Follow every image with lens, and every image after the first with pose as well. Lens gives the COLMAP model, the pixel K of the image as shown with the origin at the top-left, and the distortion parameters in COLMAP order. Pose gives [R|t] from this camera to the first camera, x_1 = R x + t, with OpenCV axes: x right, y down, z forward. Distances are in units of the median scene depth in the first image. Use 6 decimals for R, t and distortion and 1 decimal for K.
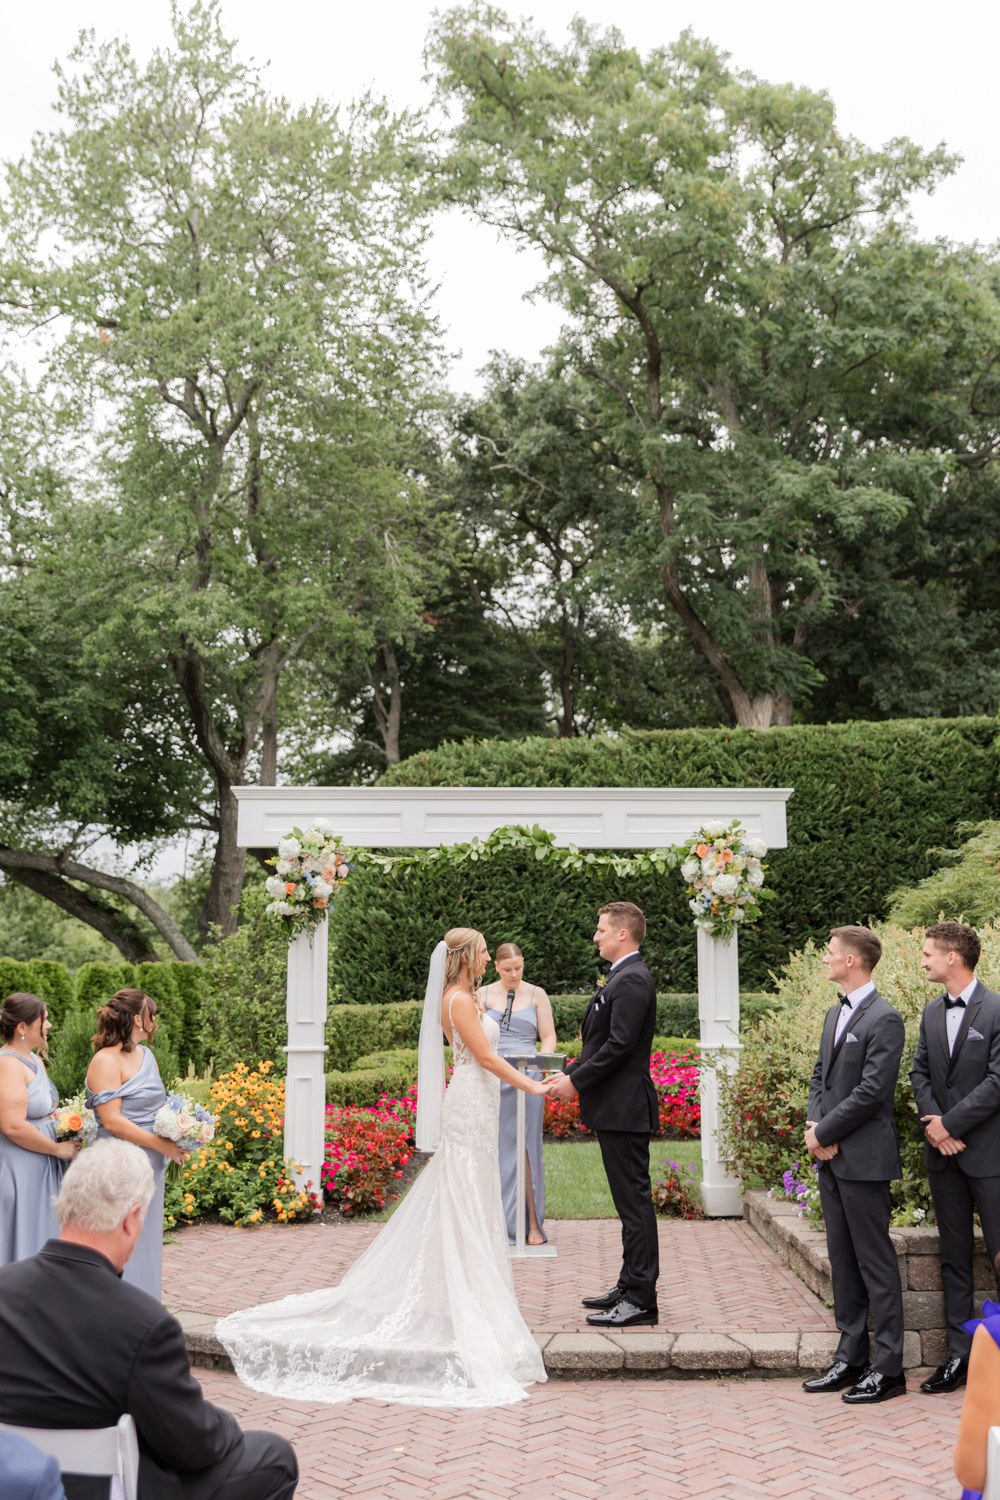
lens RADIAL K [[1536.2, 0, 500.0], [0, 1536.2, 750.0], [0, 0, 1]] dist [0.028663, 0.007555]
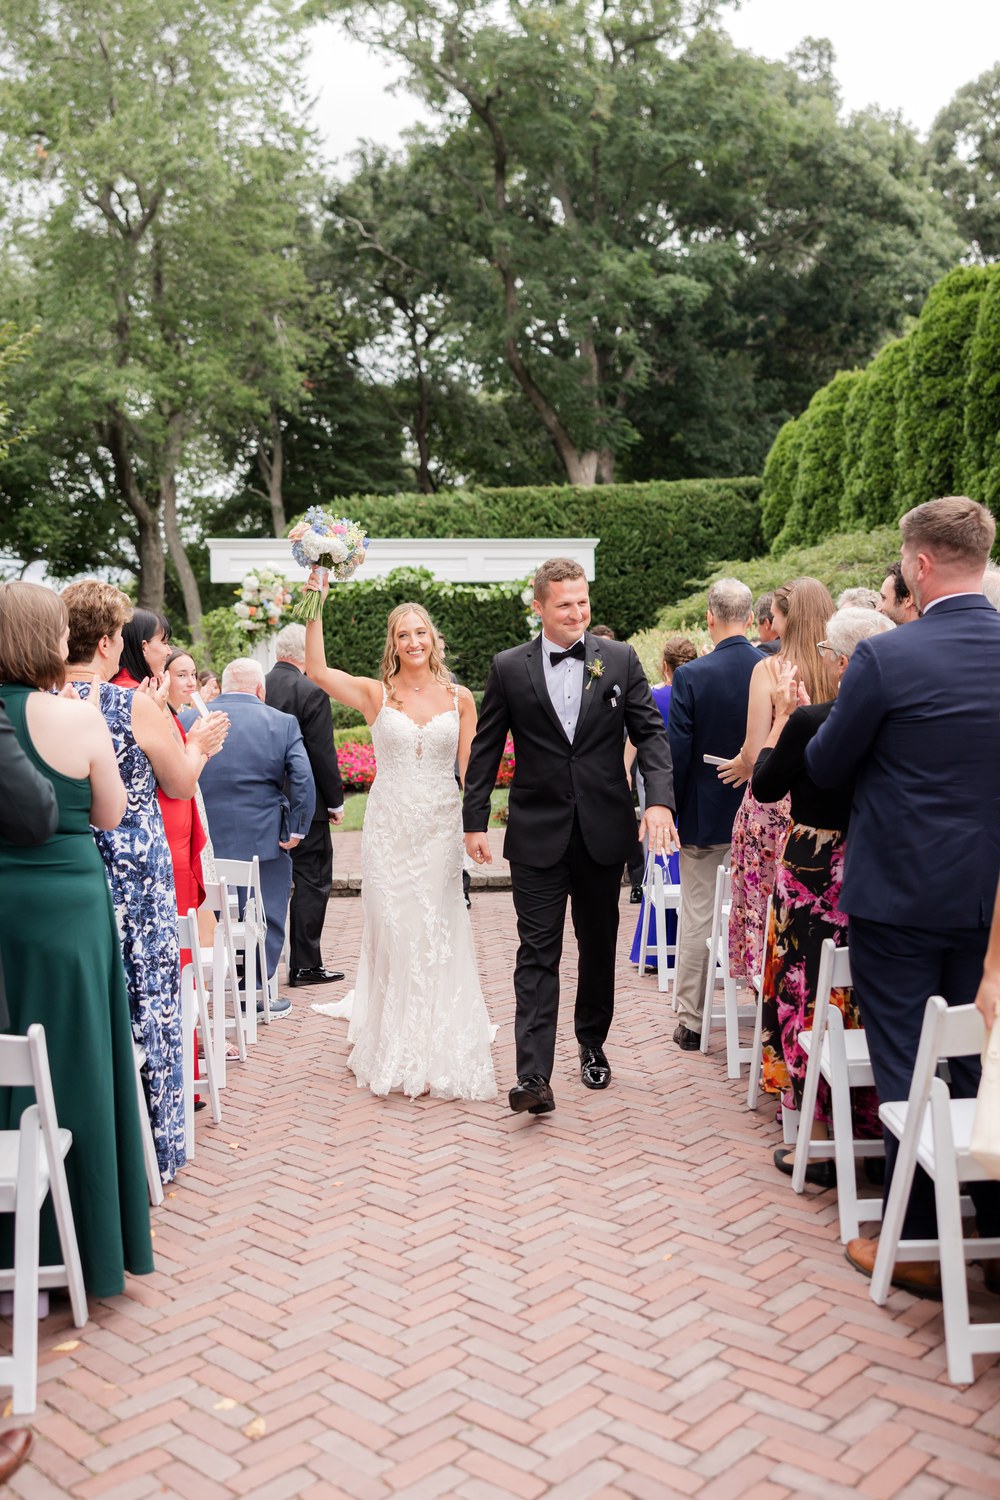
lens RADIAL K [[1536.2, 0, 500.0], [0, 1536.2, 750.0], [0, 0, 1]] dist [0.028663, 0.007555]
pose [[0.994666, -0.017175, 0.101708, -0.033736], [-0.000689, 0.984911, 0.173058, -0.019573], [-0.103146, -0.172205, 0.979646, -0.287303]]
